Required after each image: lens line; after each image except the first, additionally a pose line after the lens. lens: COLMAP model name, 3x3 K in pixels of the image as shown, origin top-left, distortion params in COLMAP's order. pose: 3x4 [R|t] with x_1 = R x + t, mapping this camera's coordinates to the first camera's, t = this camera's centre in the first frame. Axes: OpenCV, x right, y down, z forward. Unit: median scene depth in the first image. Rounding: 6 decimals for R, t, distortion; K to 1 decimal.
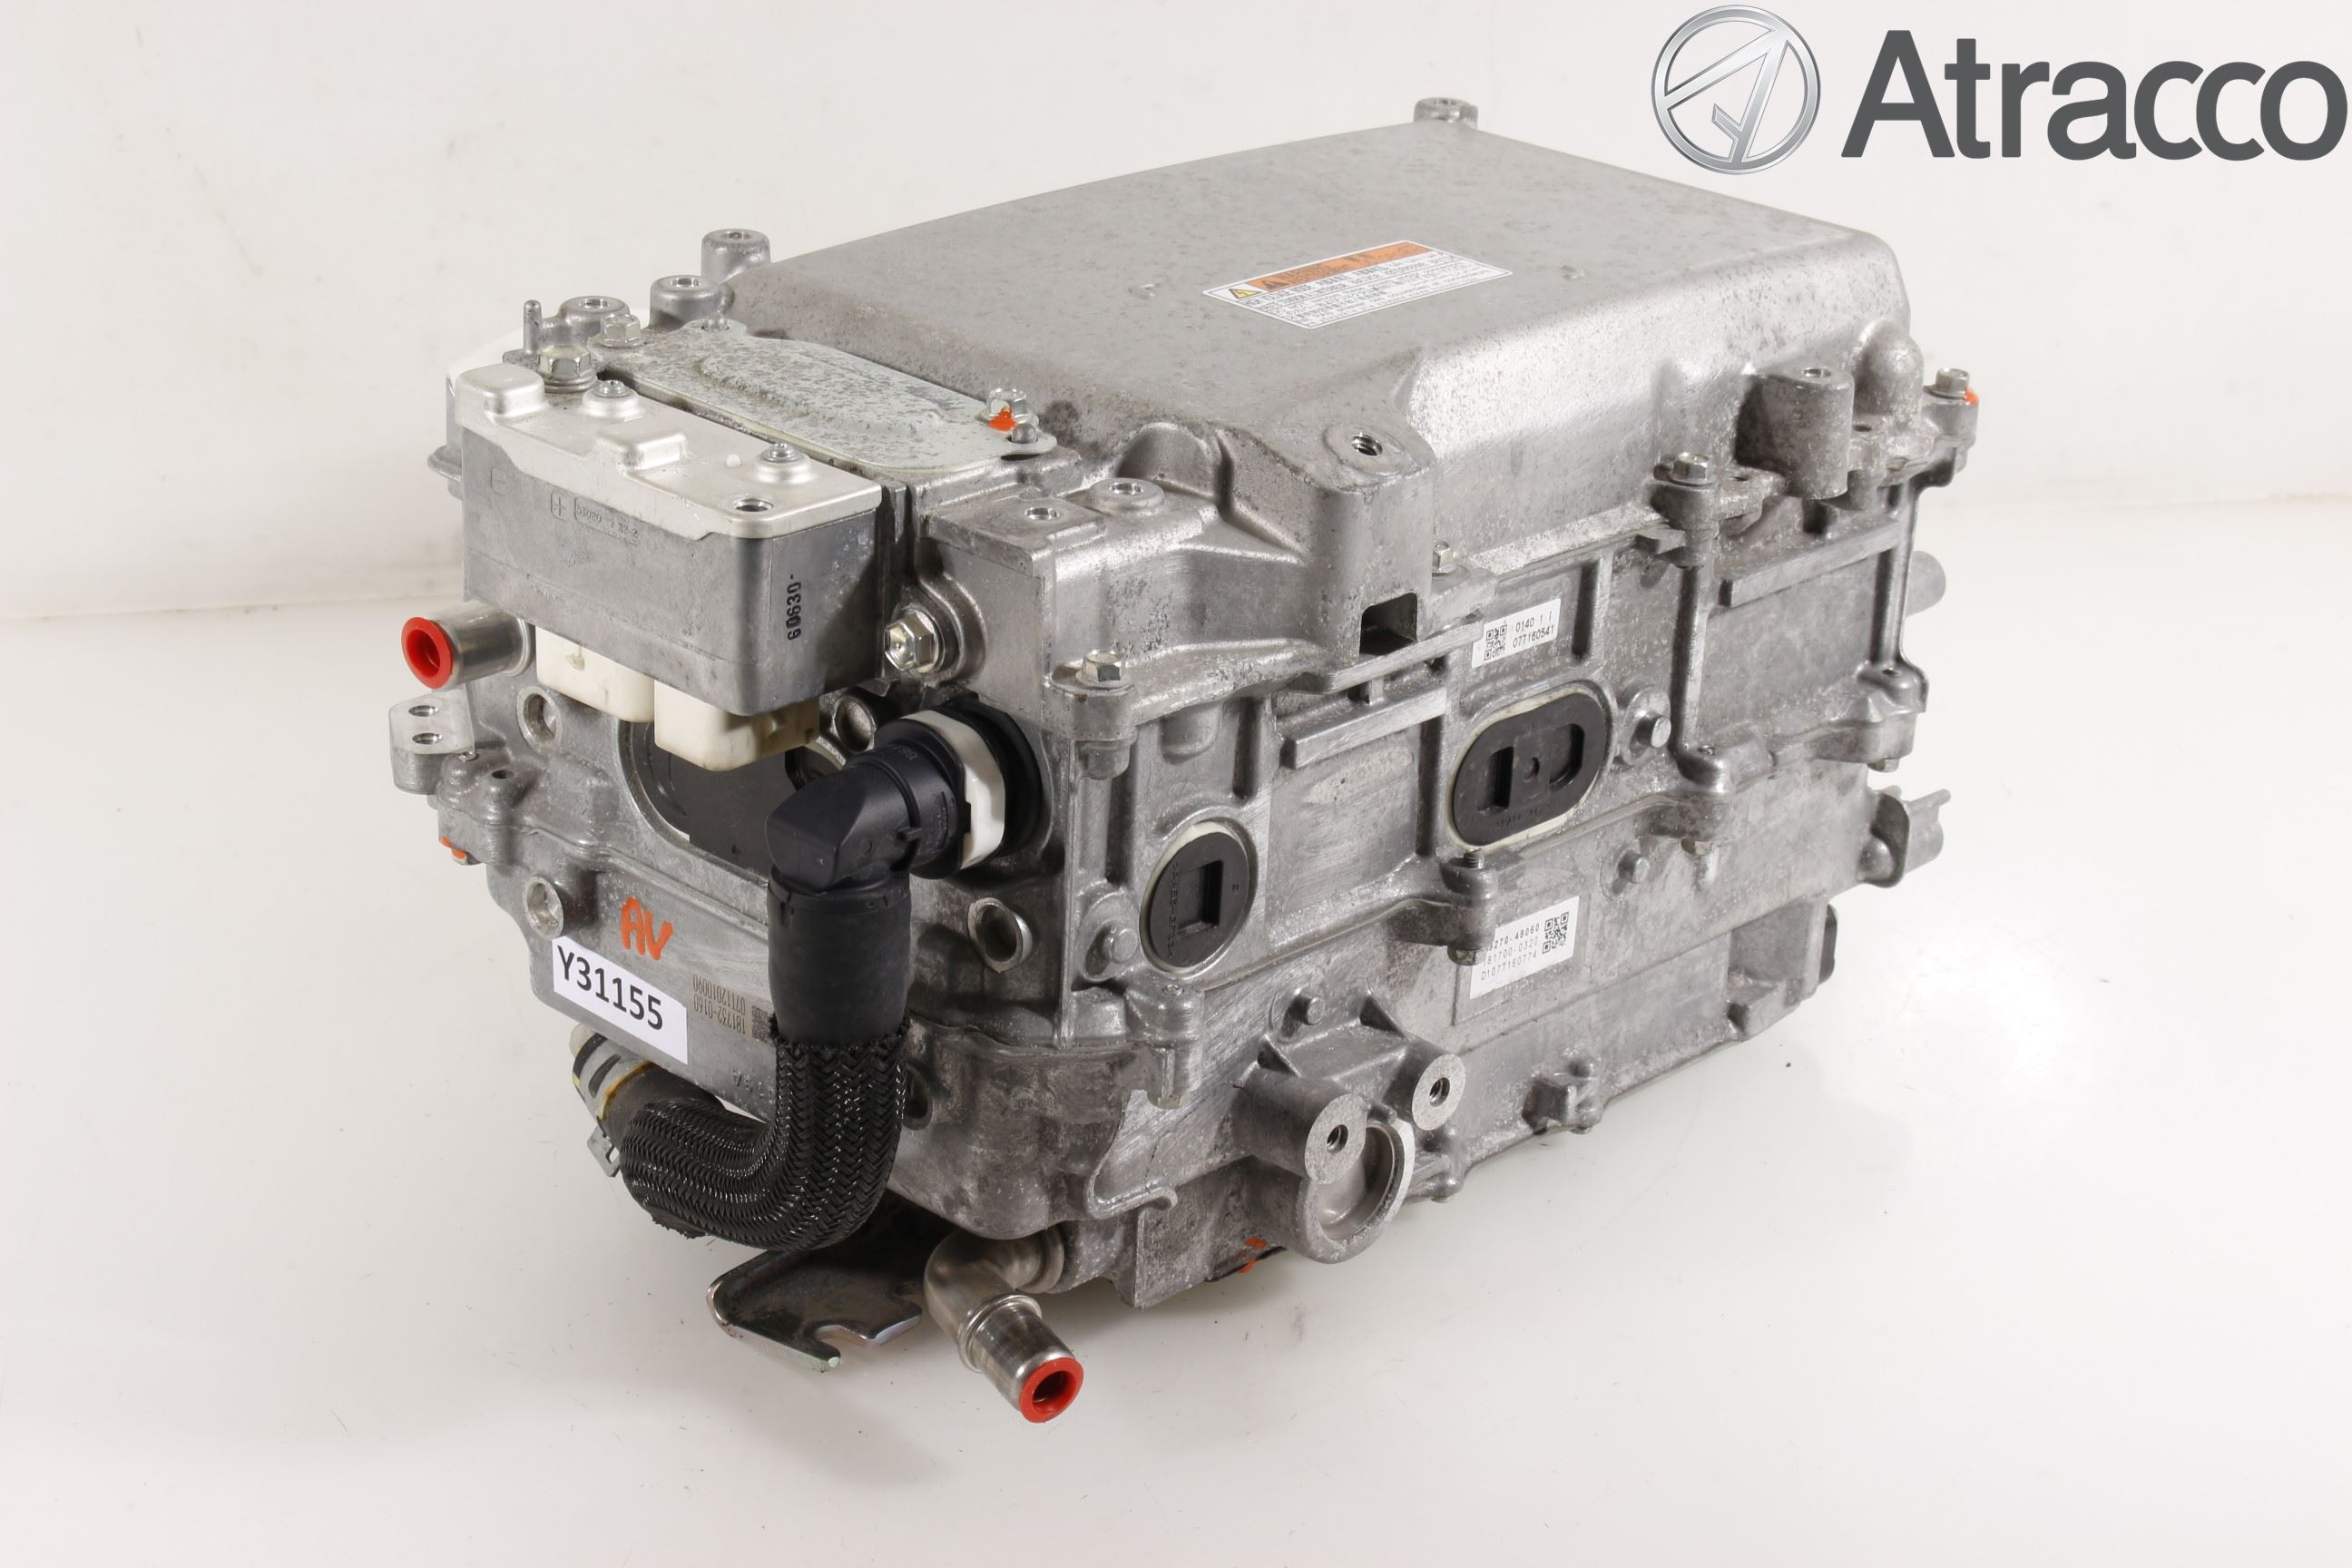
lens RADIAL K [[4231.6, 0, 1176.0], [0, 4231.6, 784.0], [0, 0, 1]] dist [0.014860, 0.016340]
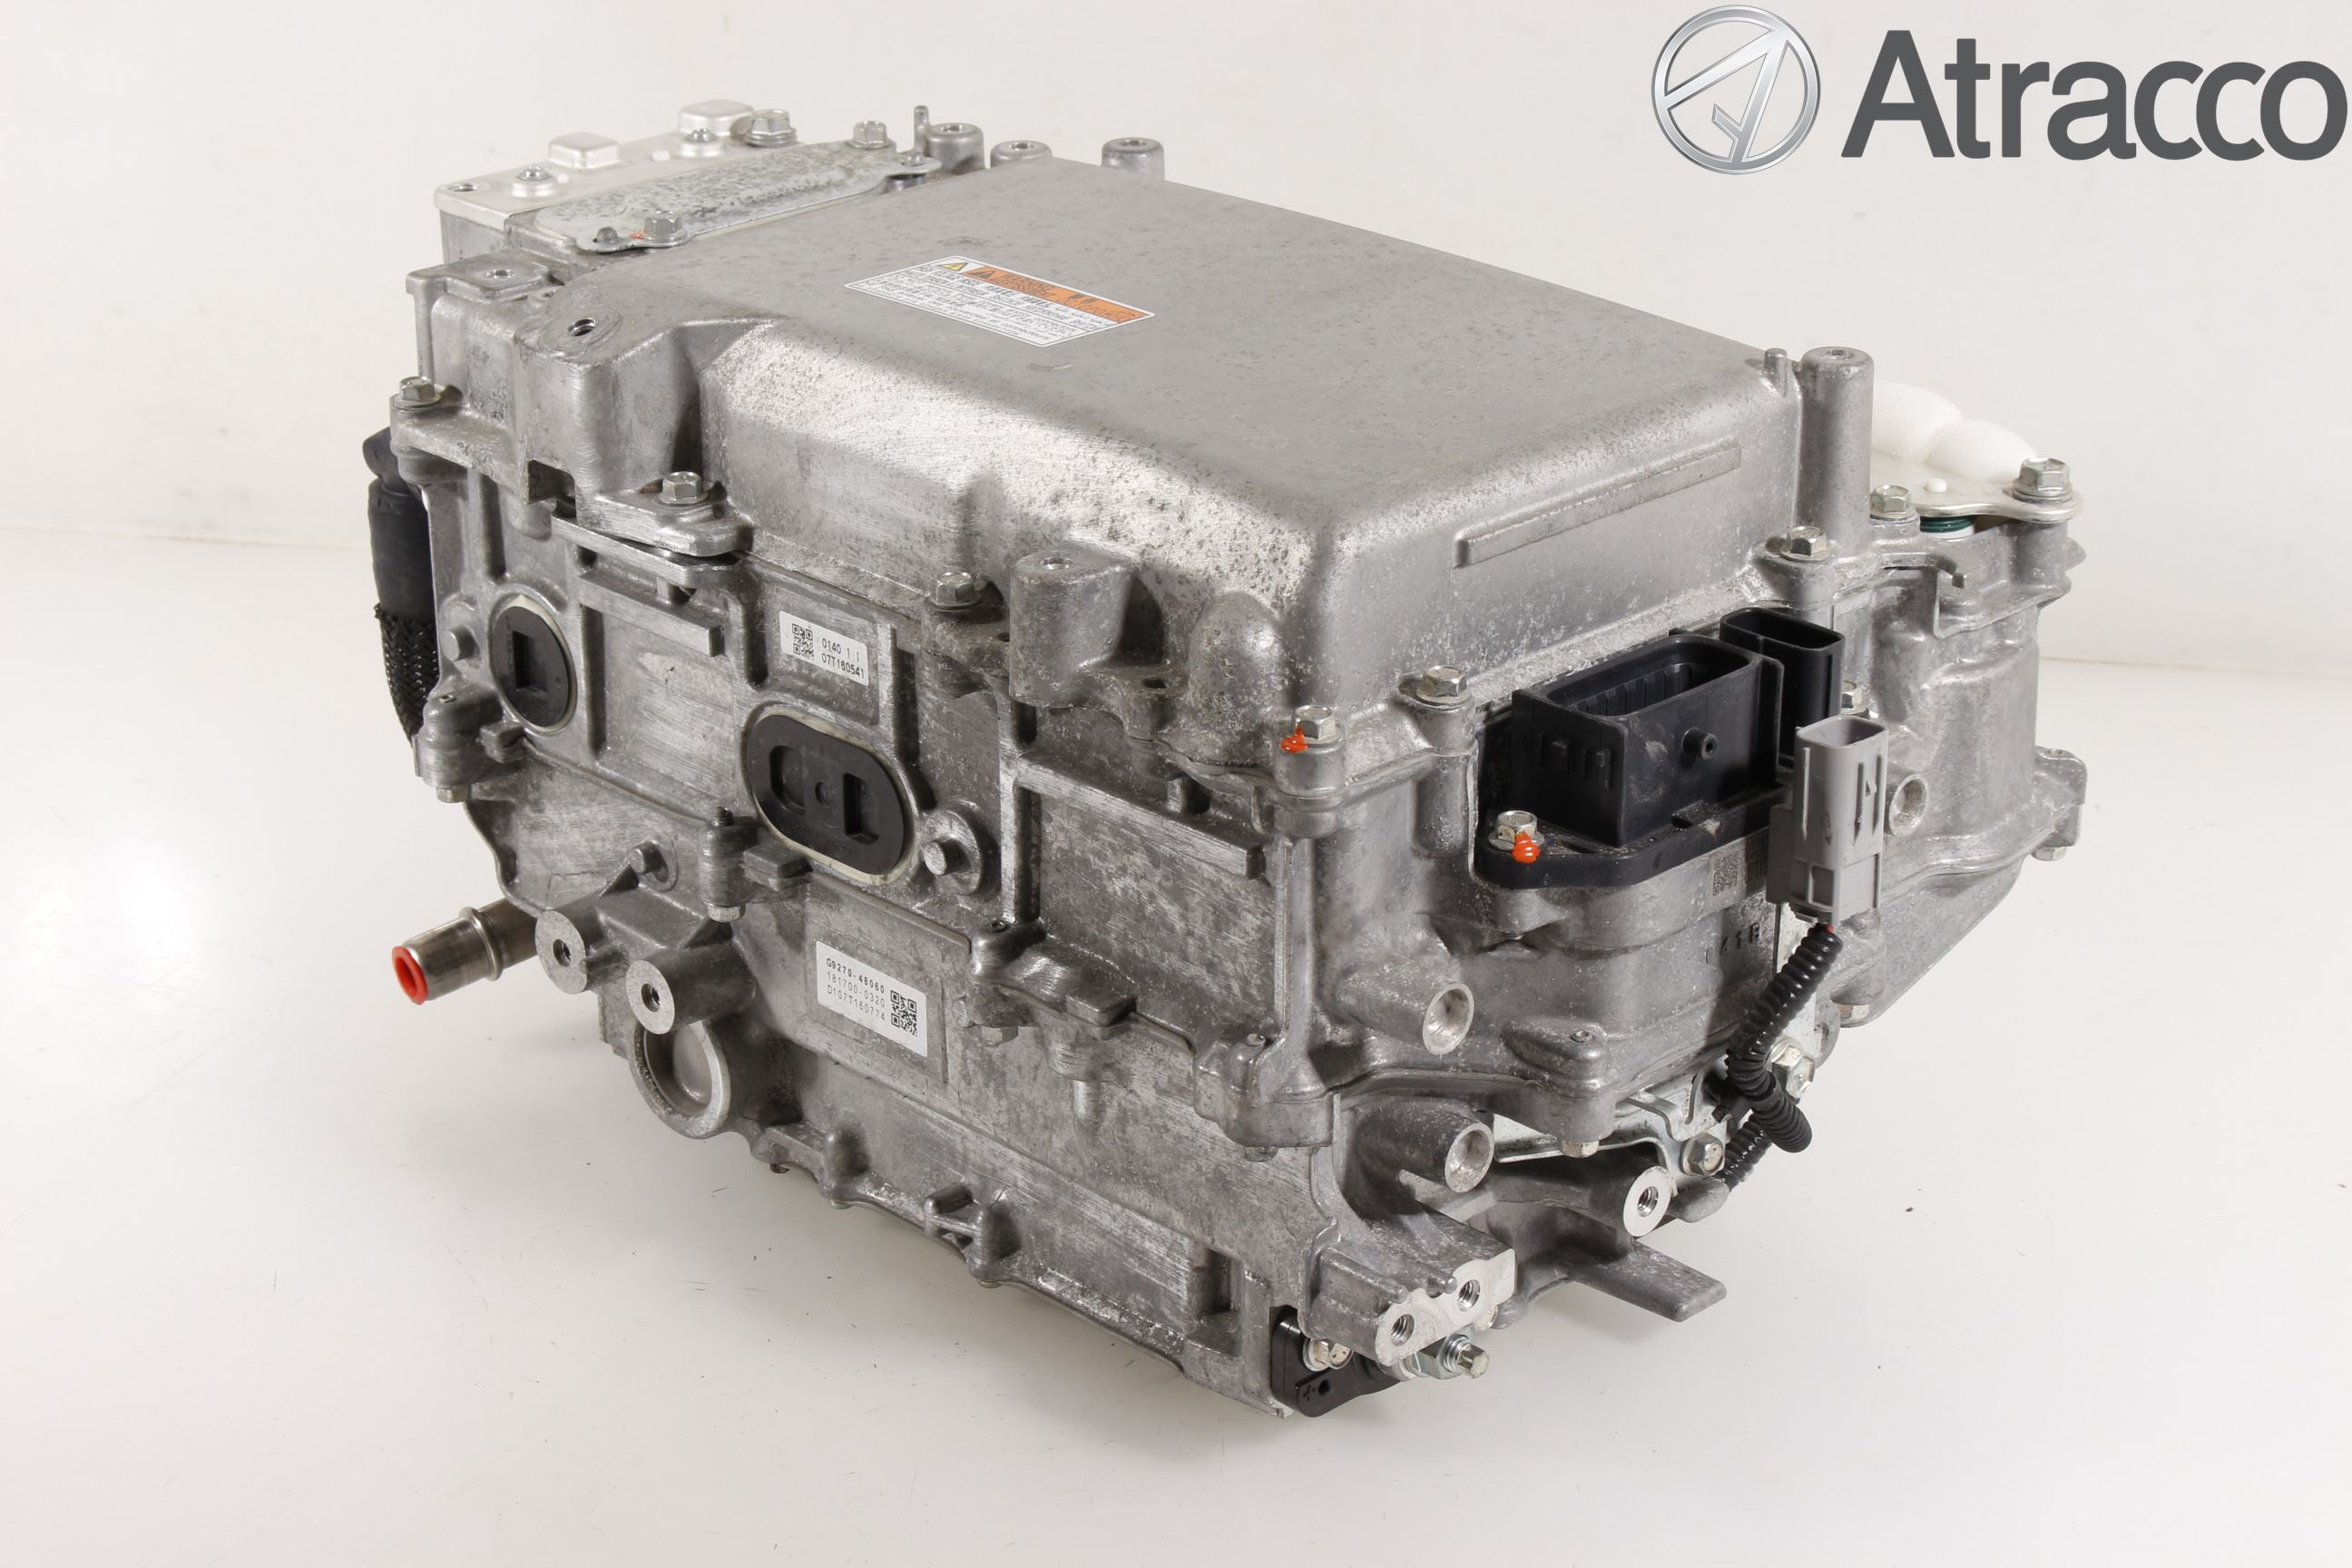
lens RADIAL K [[4361.3, 0, 1176.0], [0, 4361.3, 784.0], [0, 0, 1]] dist [0.004139, -0.003400]
pose [[-0.041314, 0.349667, -0.935963, 1.016256], [-0.385462, 0.858666, 0.337804, -0.374953], [0.921798, 0.374734, 0.099308, 0.964226]]
